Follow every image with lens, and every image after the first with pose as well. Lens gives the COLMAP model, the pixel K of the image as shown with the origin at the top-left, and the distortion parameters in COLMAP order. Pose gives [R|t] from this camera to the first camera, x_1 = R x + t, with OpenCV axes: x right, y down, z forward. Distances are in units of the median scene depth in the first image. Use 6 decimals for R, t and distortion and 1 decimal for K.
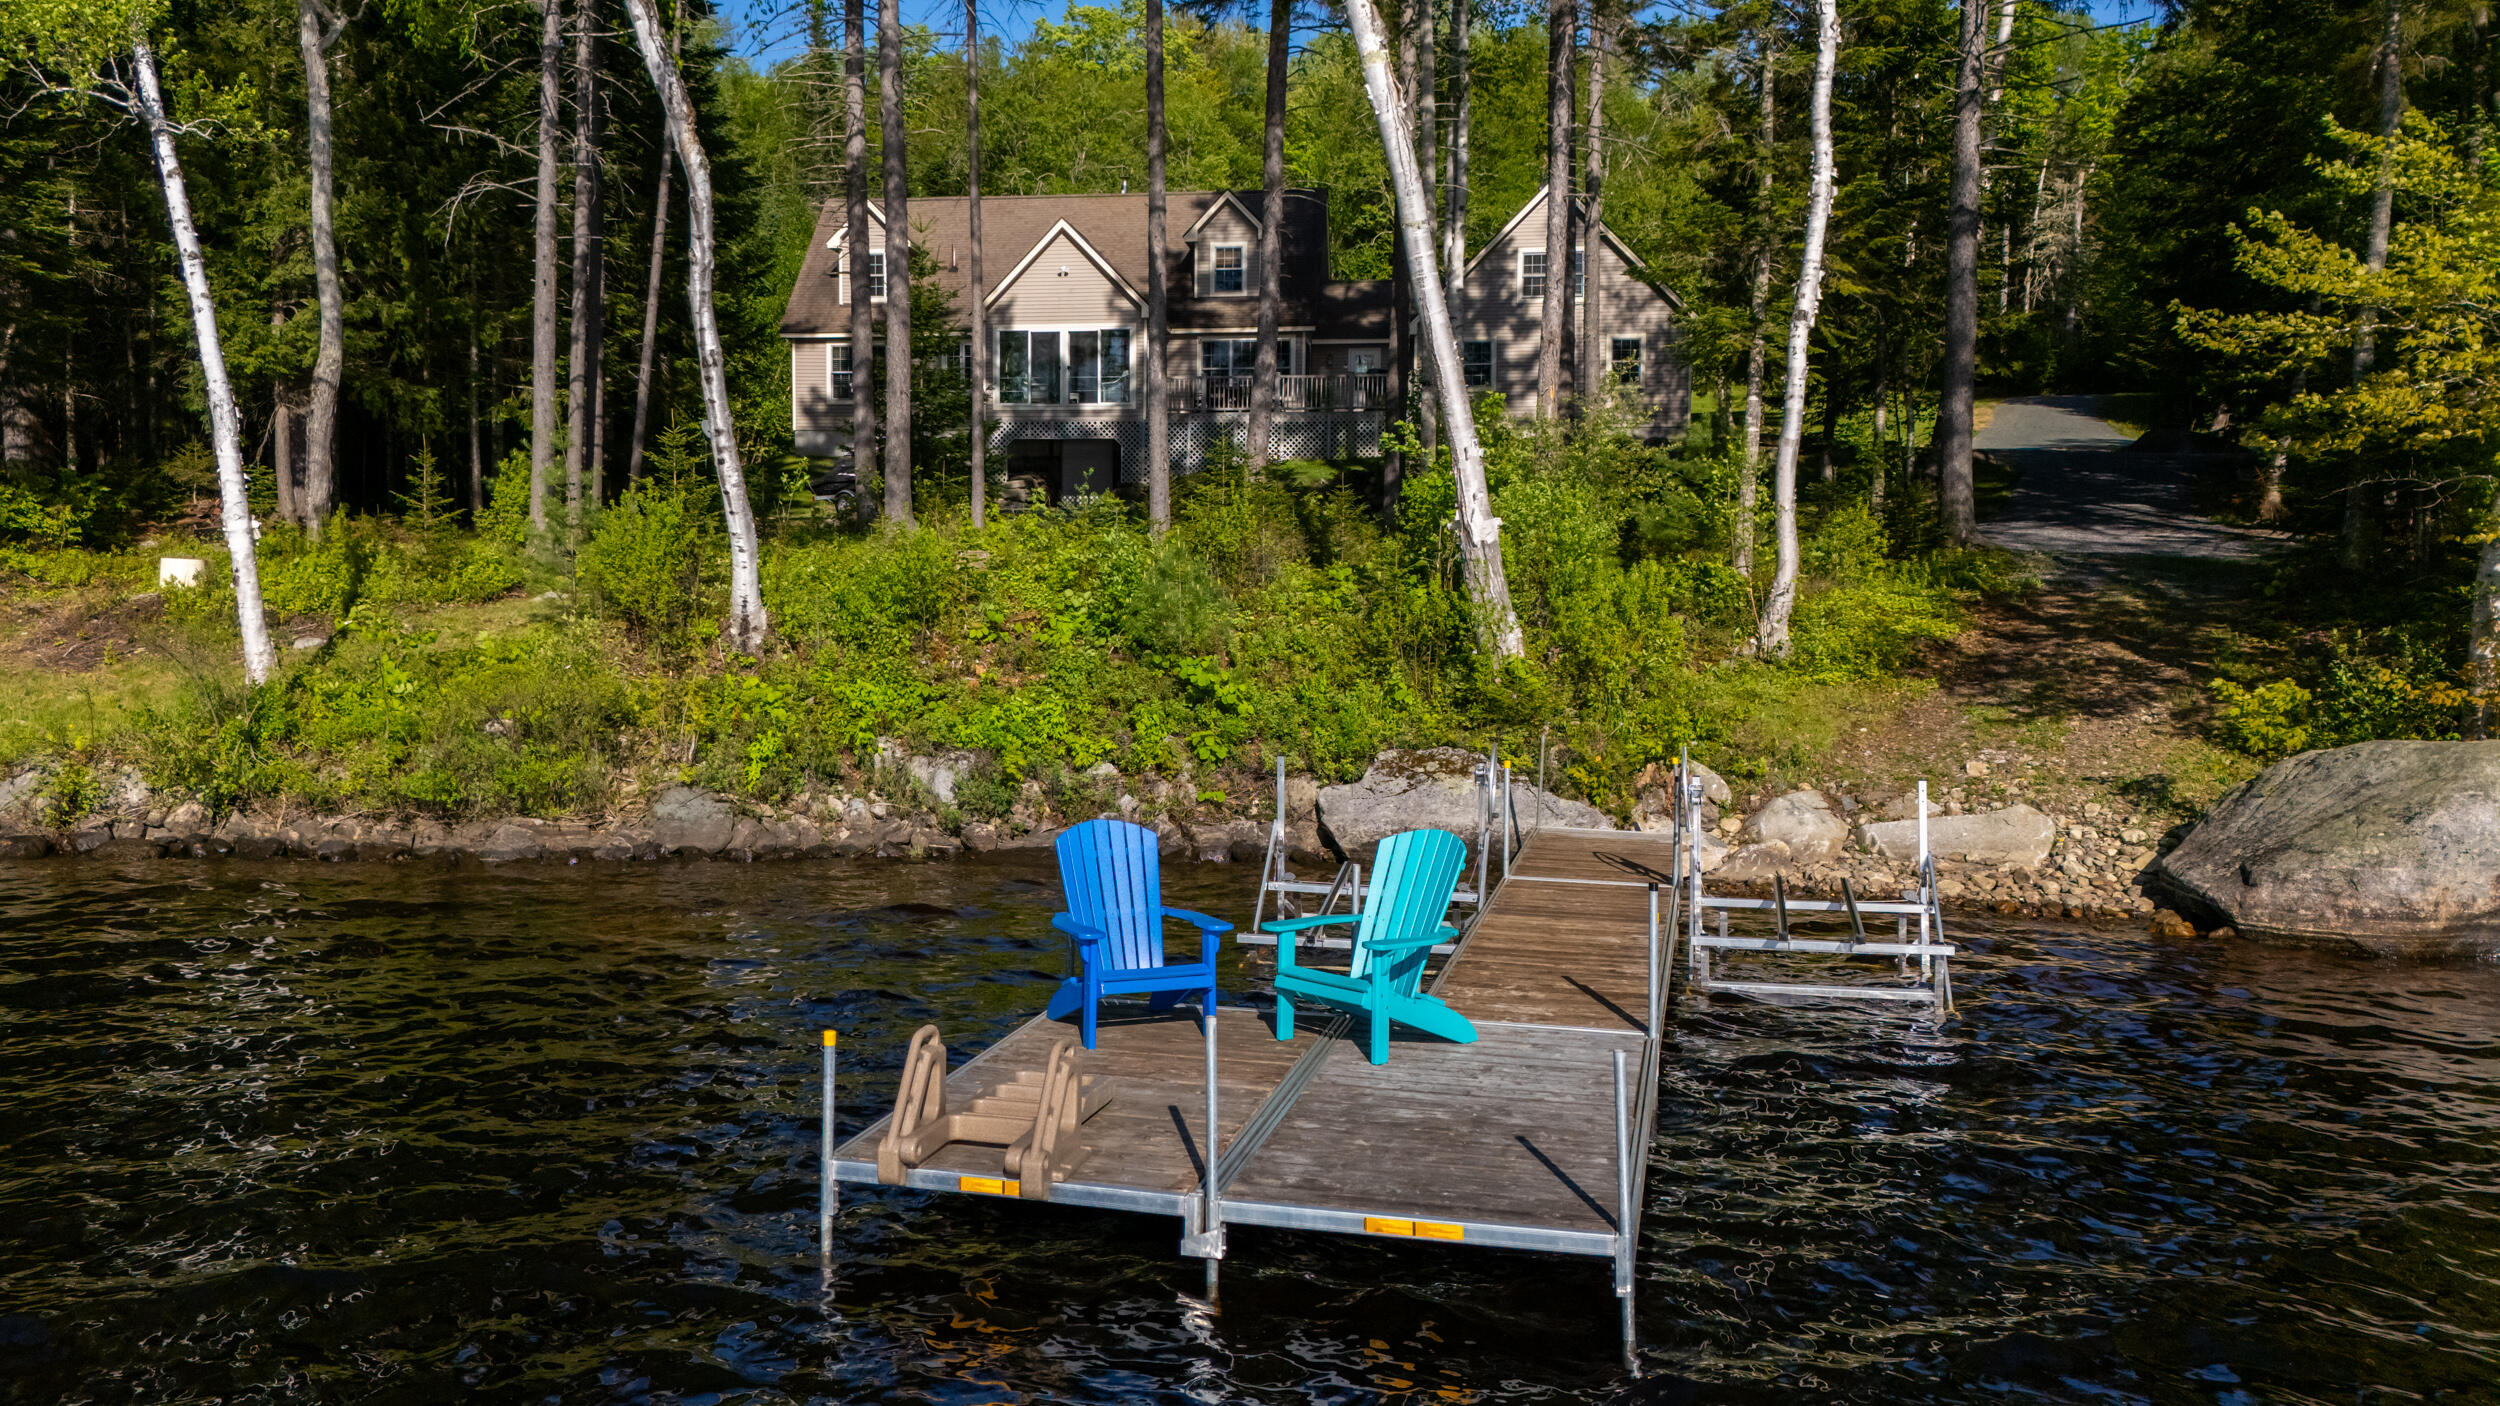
lens RADIAL K [[1572.4, 0, 1250.0], [0, 1572.4, 703.0], [0, 0, 1]] dist [0.001898, -0.081683]
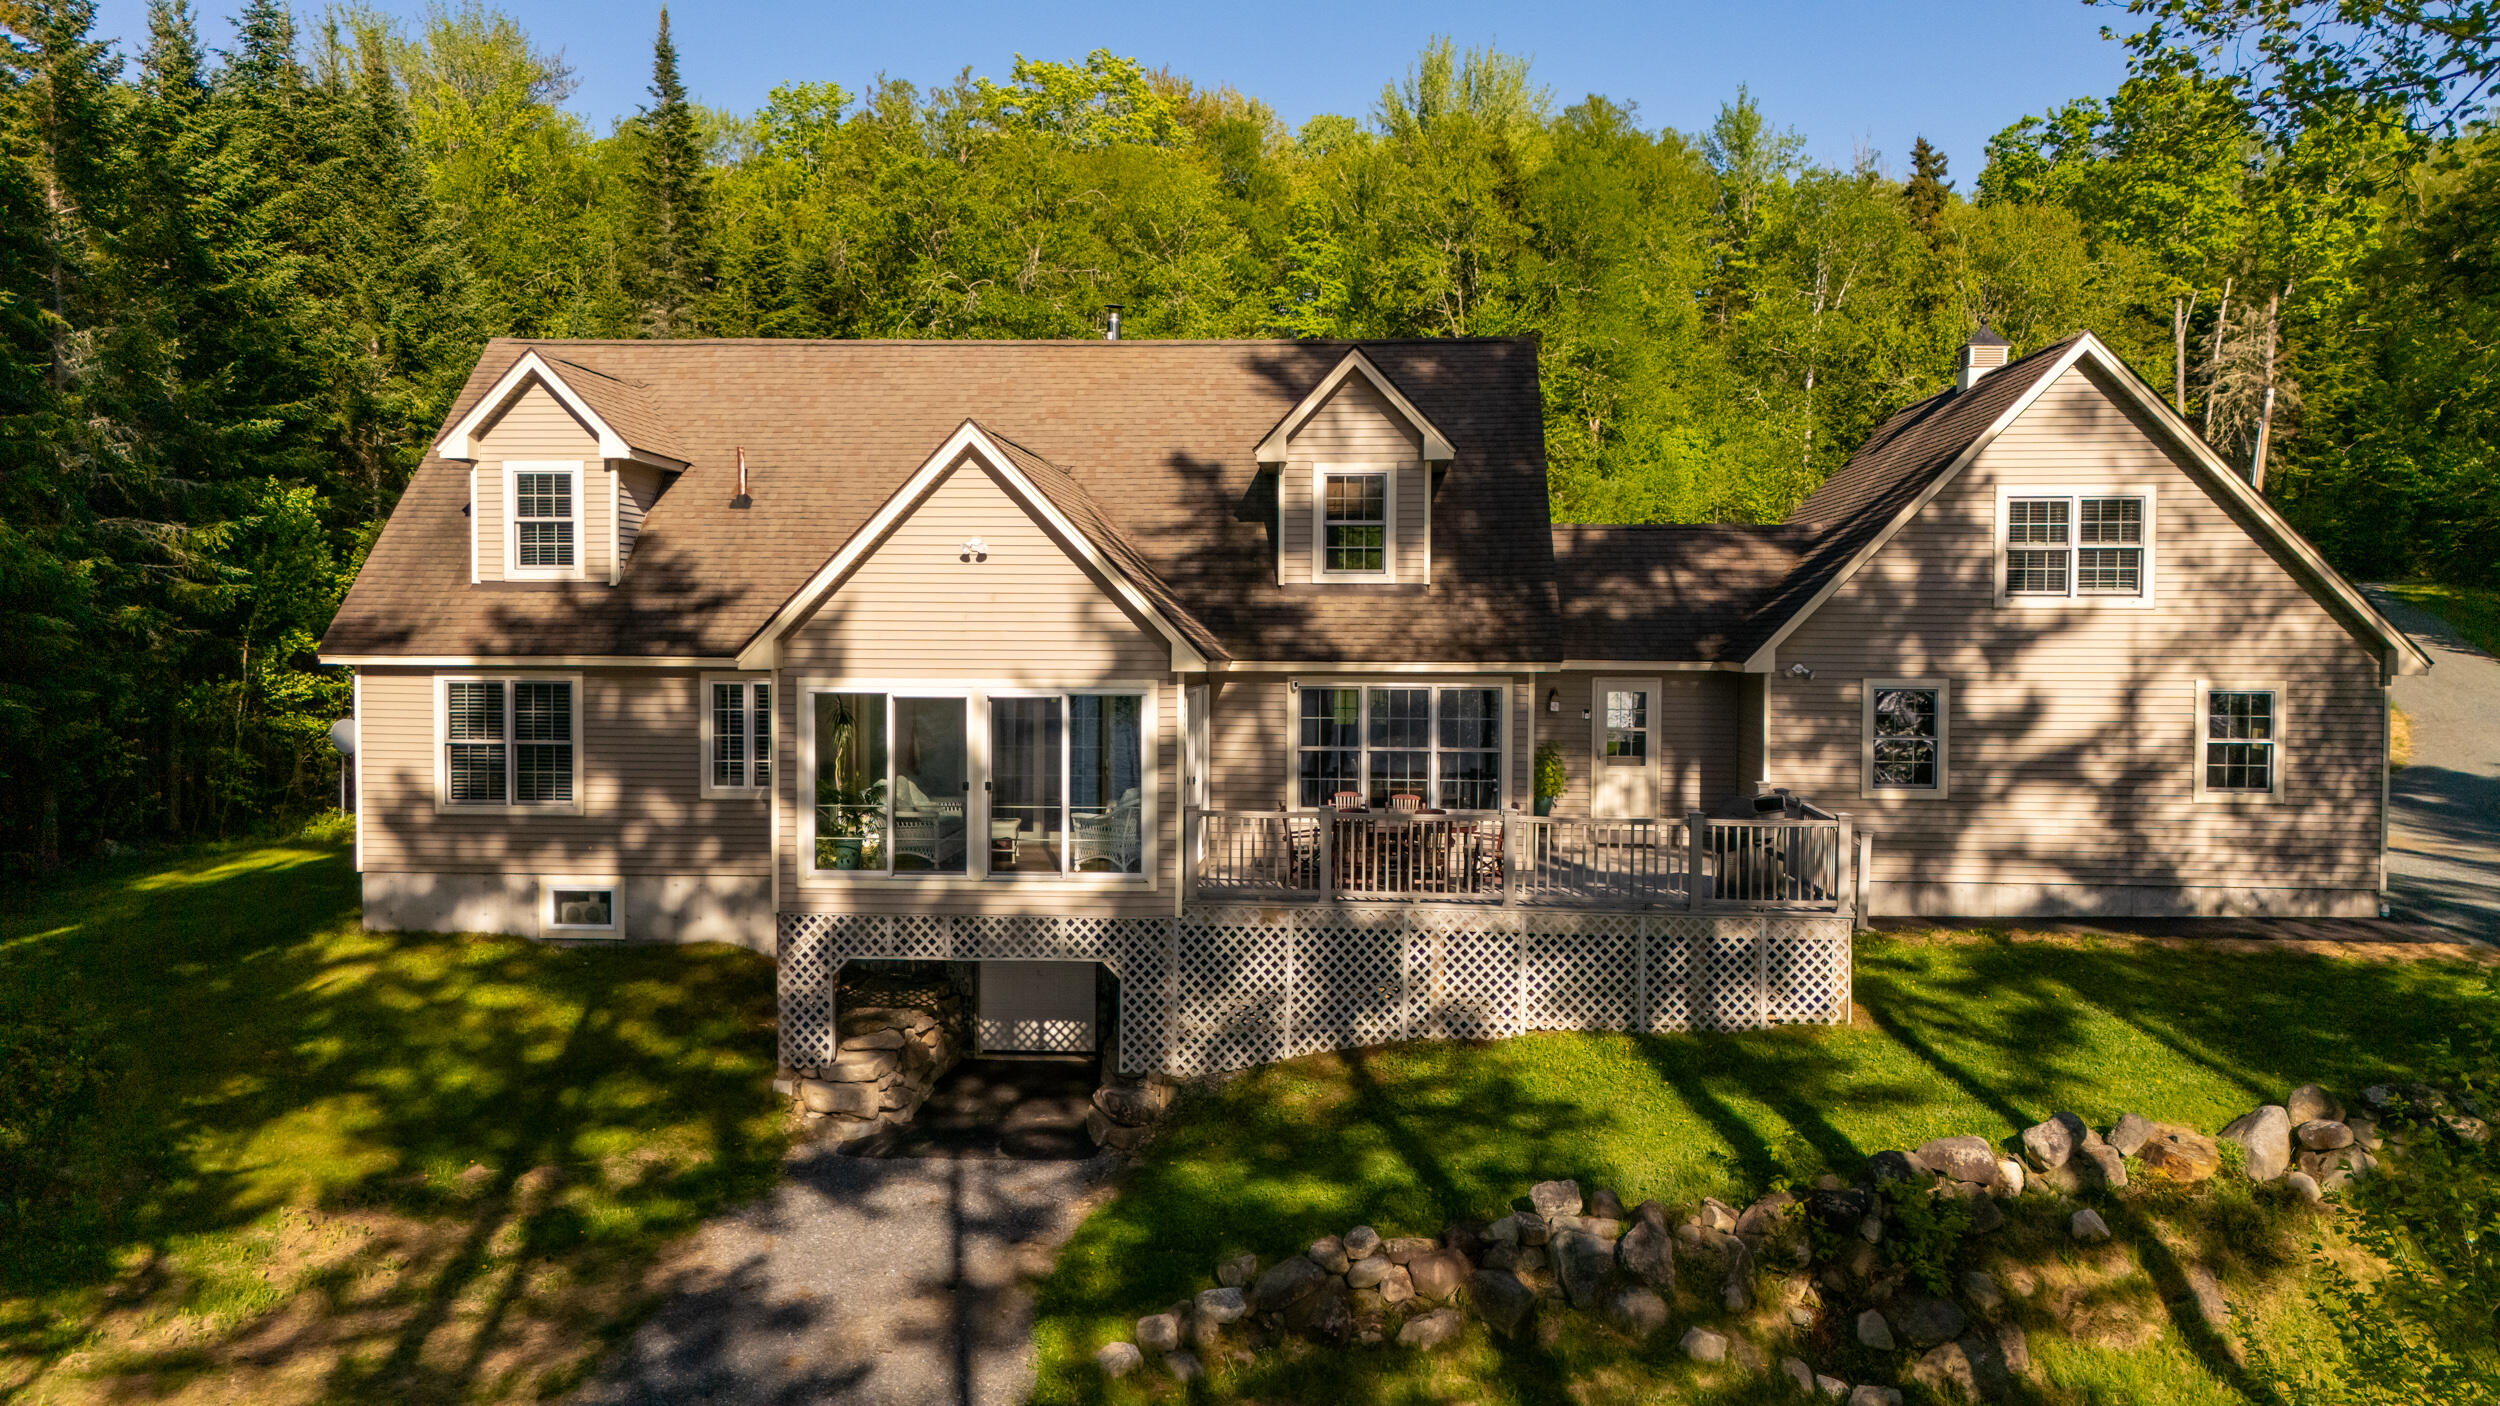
lens RADIAL K [[1572.4, 0, 1250.0], [0, 1572.4, 703.0], [0, 0, 1]] dist [0.001898, -0.081683]
pose [[0.999382, 0.007244, 0.034383, -0.058544], [-0.005183, 0.998206, -0.059656, -0.196370], [-0.034753, 0.059441, 0.997627, 0.560888]]
